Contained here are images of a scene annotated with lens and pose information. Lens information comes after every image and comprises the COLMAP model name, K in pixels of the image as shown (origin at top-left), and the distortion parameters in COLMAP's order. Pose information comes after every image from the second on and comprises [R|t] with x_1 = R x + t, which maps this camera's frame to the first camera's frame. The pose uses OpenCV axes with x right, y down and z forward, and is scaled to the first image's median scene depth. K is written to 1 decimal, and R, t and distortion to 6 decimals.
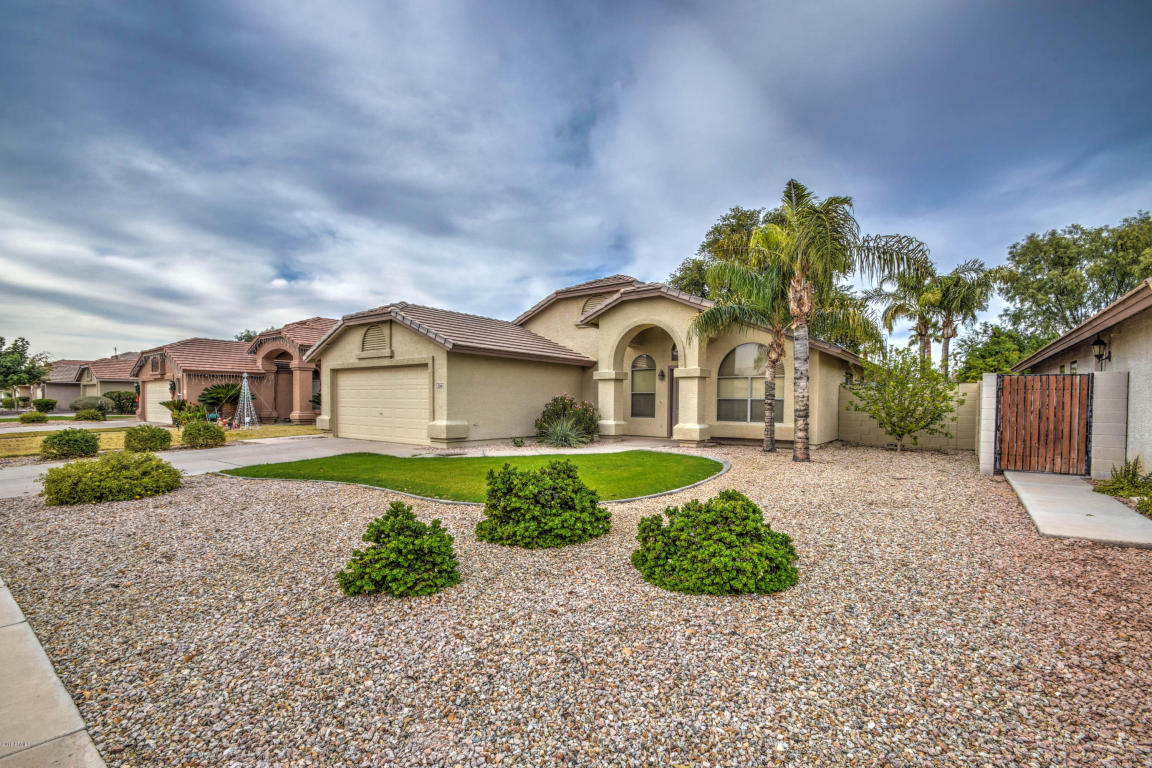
lens RADIAL K [[509.0, 0, 578.6], [0, 509.0, 408.2], [0, 0, 1]] dist [-0.008056, -0.000464]
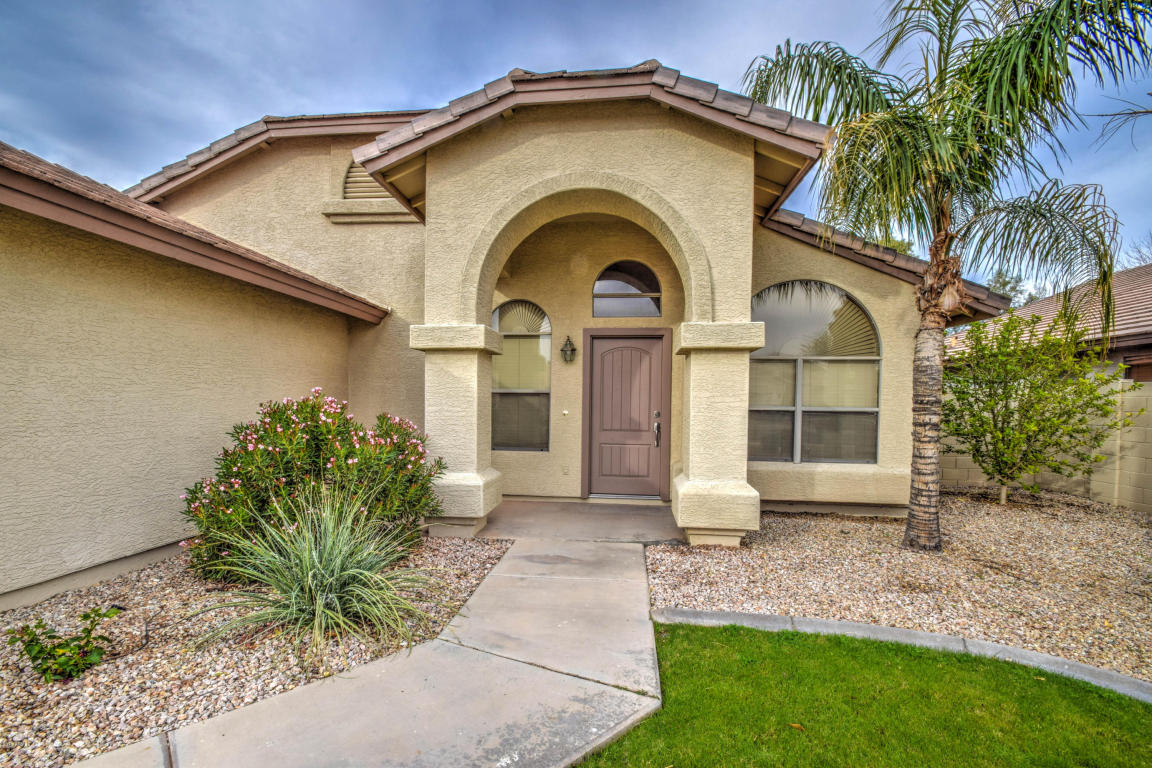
lens RADIAL K [[507.2, 0, 572.8], [0, 507.2, 409.5], [0, 0, 1]] dist [0.000790, -0.000074]
pose [[0.867166, -0.005904, 0.497985, -0.045035], [0.002207, 0.999965, 0.008012, -0.020976], [-0.498015, -0.005849, 0.867149, 0.706807]]
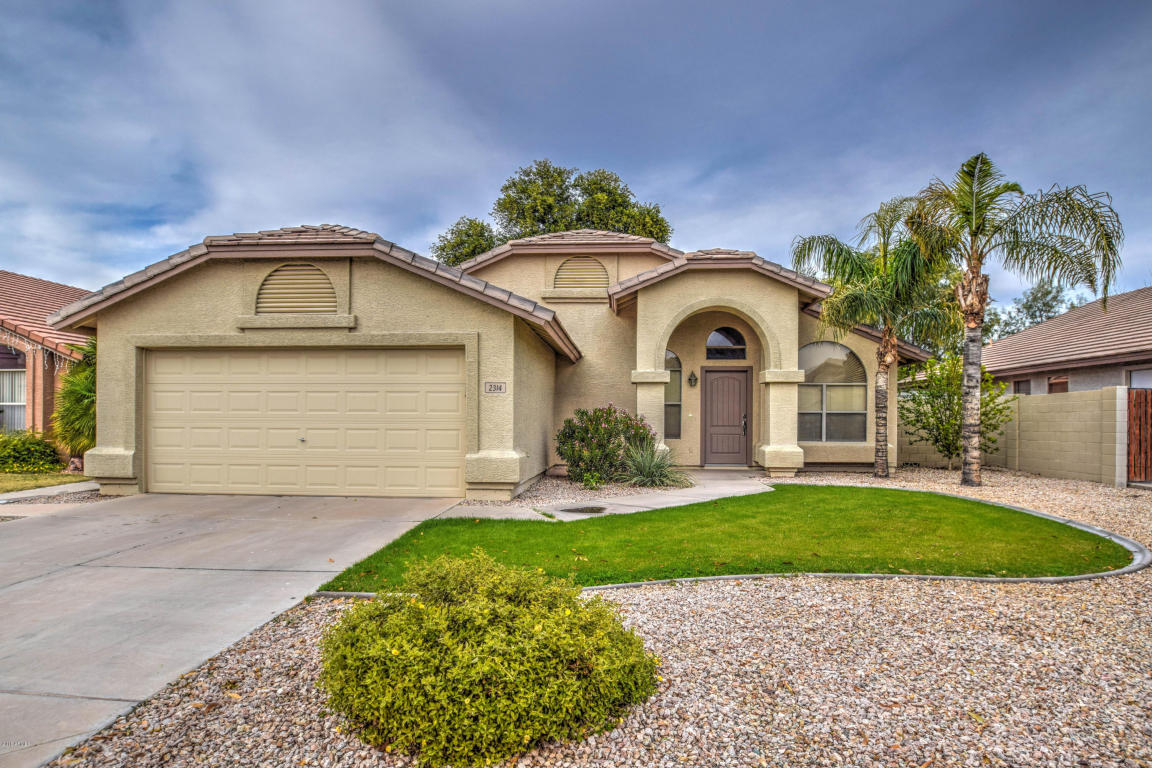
lens RADIAL K [[695.8, 0, 578.4], [0, 695.8, 411.0], [0, 0, 1]] dist [-0.023884, 0.000239]
pose [[0.849375, 0.002167, 0.527786, -0.540987], [0.009662, 0.999760, -0.019653, -0.002222], [-0.527702, 0.021792, 0.849150, 0.284846]]
